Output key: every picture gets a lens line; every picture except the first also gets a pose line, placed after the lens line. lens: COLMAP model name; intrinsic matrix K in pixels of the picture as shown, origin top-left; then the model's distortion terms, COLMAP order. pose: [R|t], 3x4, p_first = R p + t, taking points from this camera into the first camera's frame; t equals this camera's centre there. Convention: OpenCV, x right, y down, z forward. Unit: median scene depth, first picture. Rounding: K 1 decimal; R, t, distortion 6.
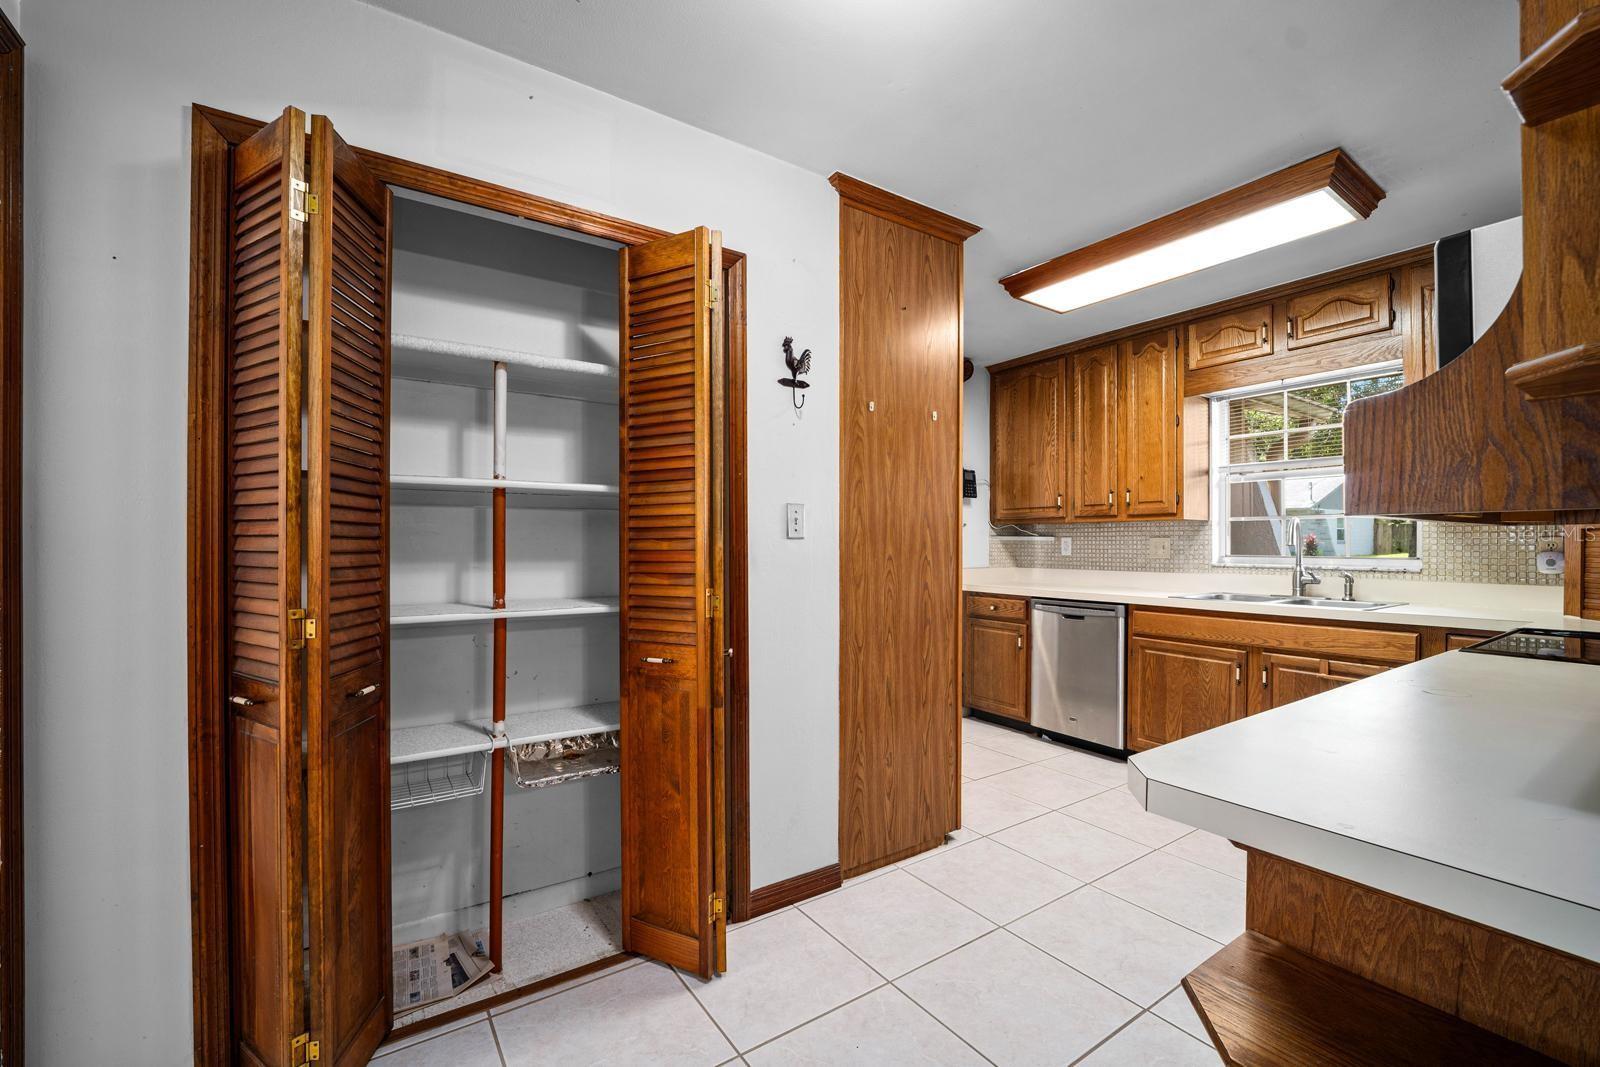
lens RADIAL K [[674.8, 0, 806.2], [0, 674.8, 547.8], [0, 0, 1]] dist [-0.013048, -0.000608]
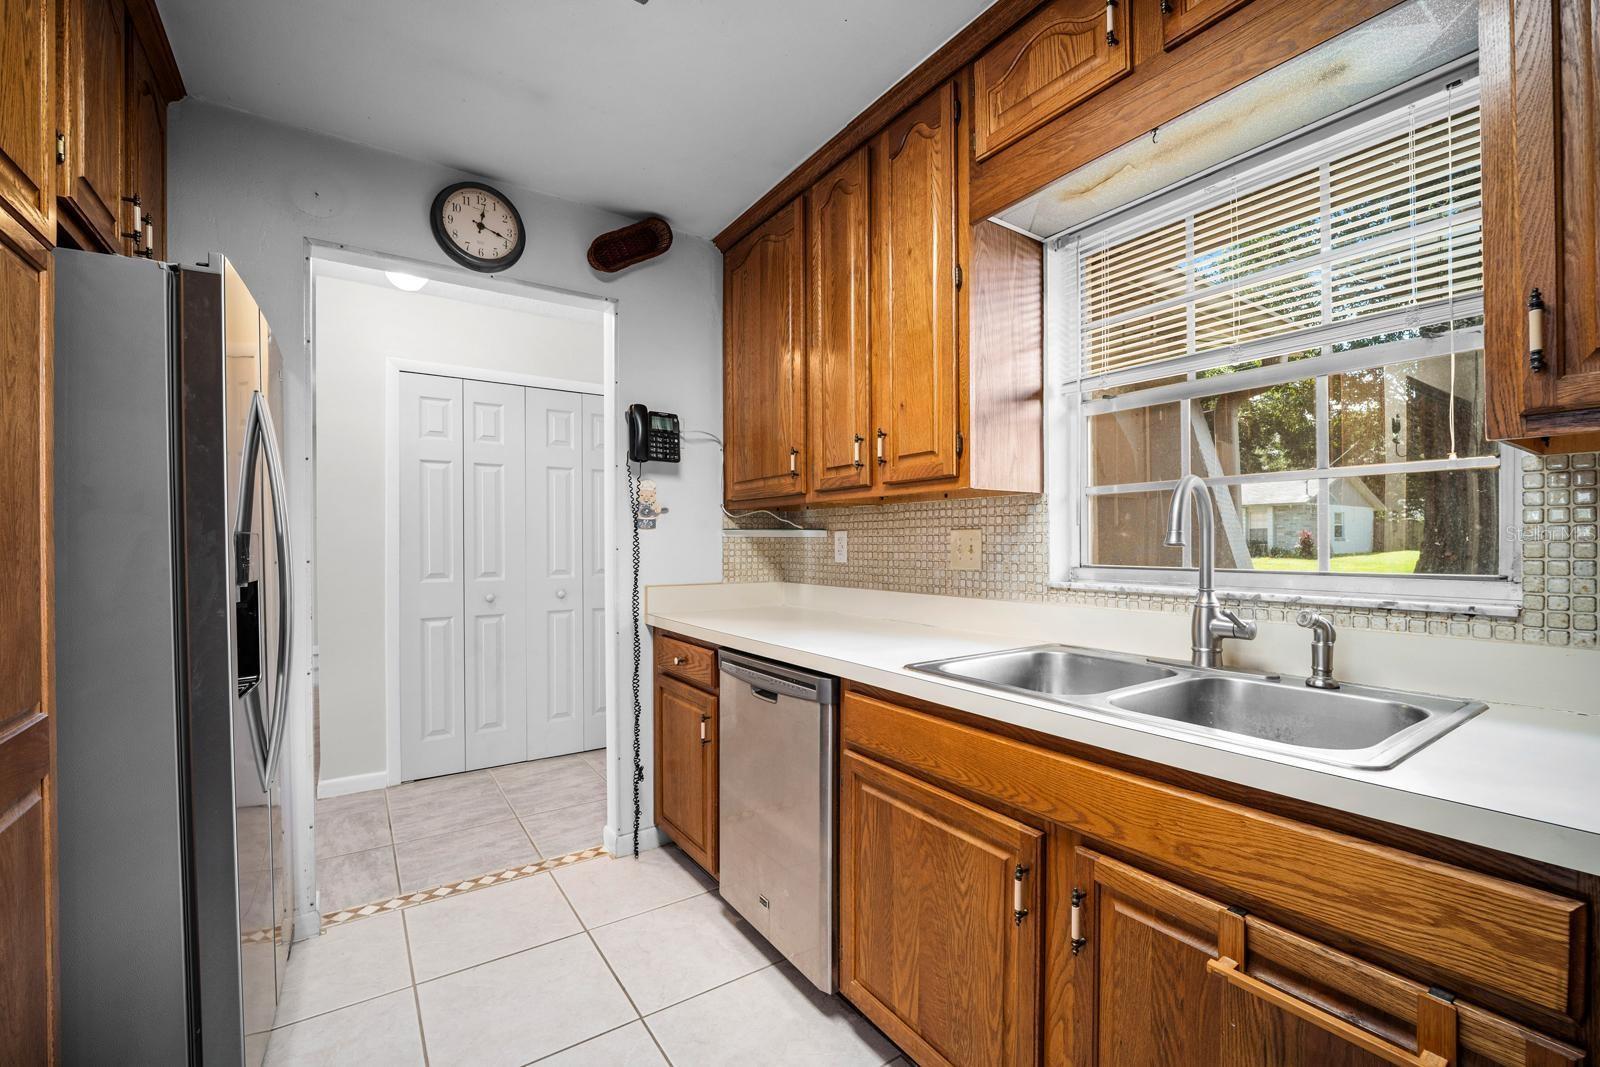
lens RADIAL K [[669.8, 0, 812.1], [0, 669.8, 543.0], [0, 0, 1]] dist [-0.015413, 0.000087]
pose [[0.999993, -0.003655, 0.000780, 0.432634], [0.003660, 0.999976, -0.005917, -0.002545], [-0.000758, 0.005920, 0.999982, 0.516840]]
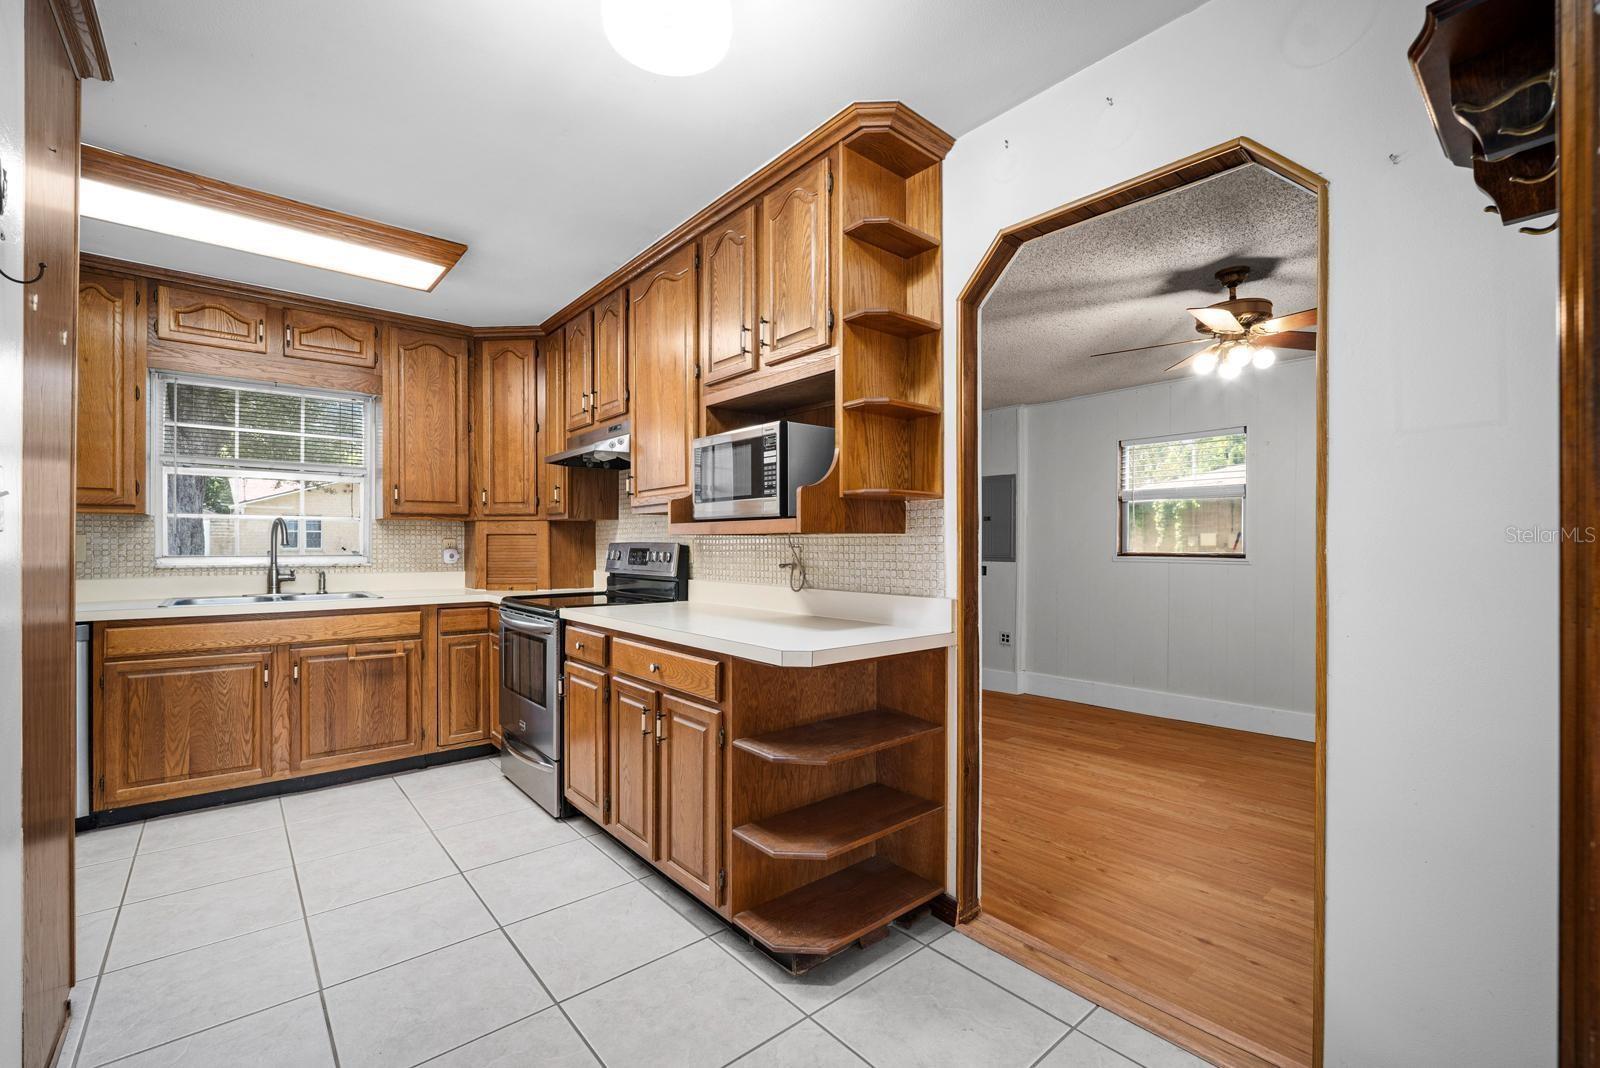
lens RADIAL K [[674.8, 0, 806.2], [0, 674.8, 548.3], [0, 0, 1]] dist [-0.013048, -0.000608]
pose [[-0.112437, -0.005914, 0.993641, -0.335830], [0.003758, 0.999973, 0.006377, -0.001232], [-0.993652, 0.004452, -0.112411, 0.265846]]
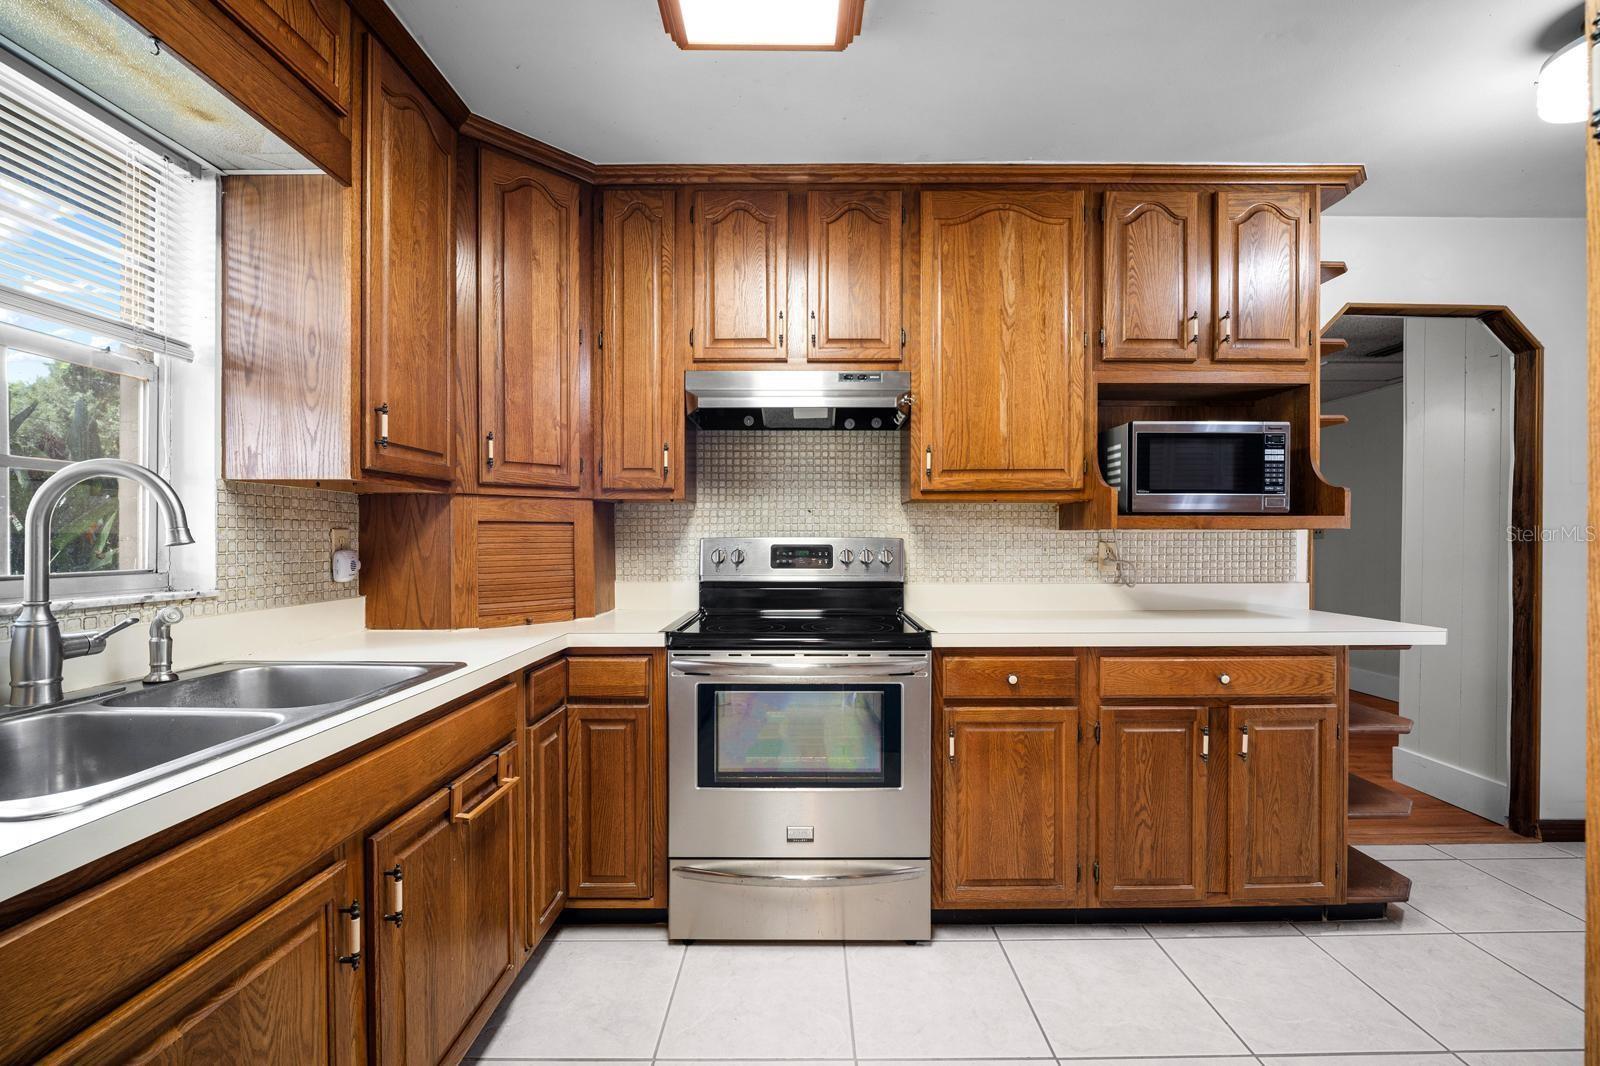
lens RADIAL K [[669.8, 0, 812.1], [0, 669.8, 542.5], [0, 0, 1]] dist [-0.015413, 0.000087]
pose [[-0.825801, -0.002145, 0.563957, 0.227057], [0.003732, 0.999950, 0.009269, -0.005019], [-0.563949, 0.009759, -0.825752, 0.926659]]
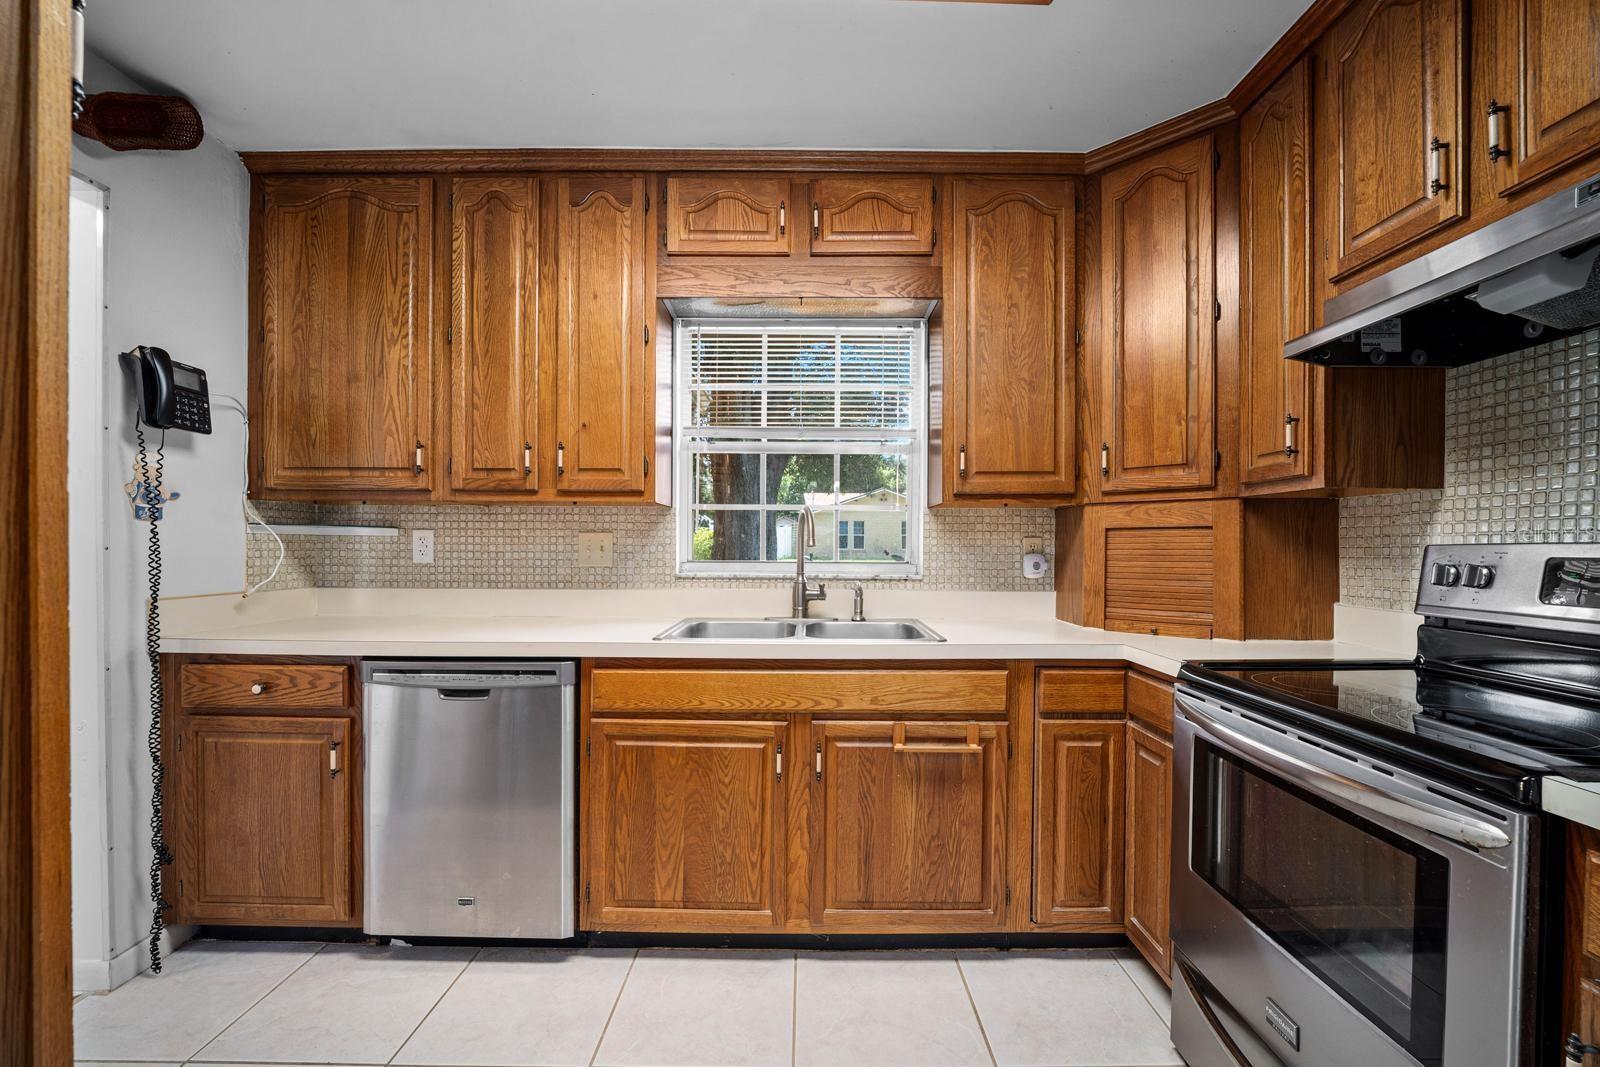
lens RADIAL K [[674.8, 0, 806.2], [0, 674.8, 547.8], [0, 0, 1]] dist [-0.013048, -0.000608]
pose [[0.565115, -0.000482, 0.825012, 0.136767], [-0.000328, 1.000000, 0.000810, -0.002020], [-0.825012, -0.000728, 0.565115, 0.525396]]
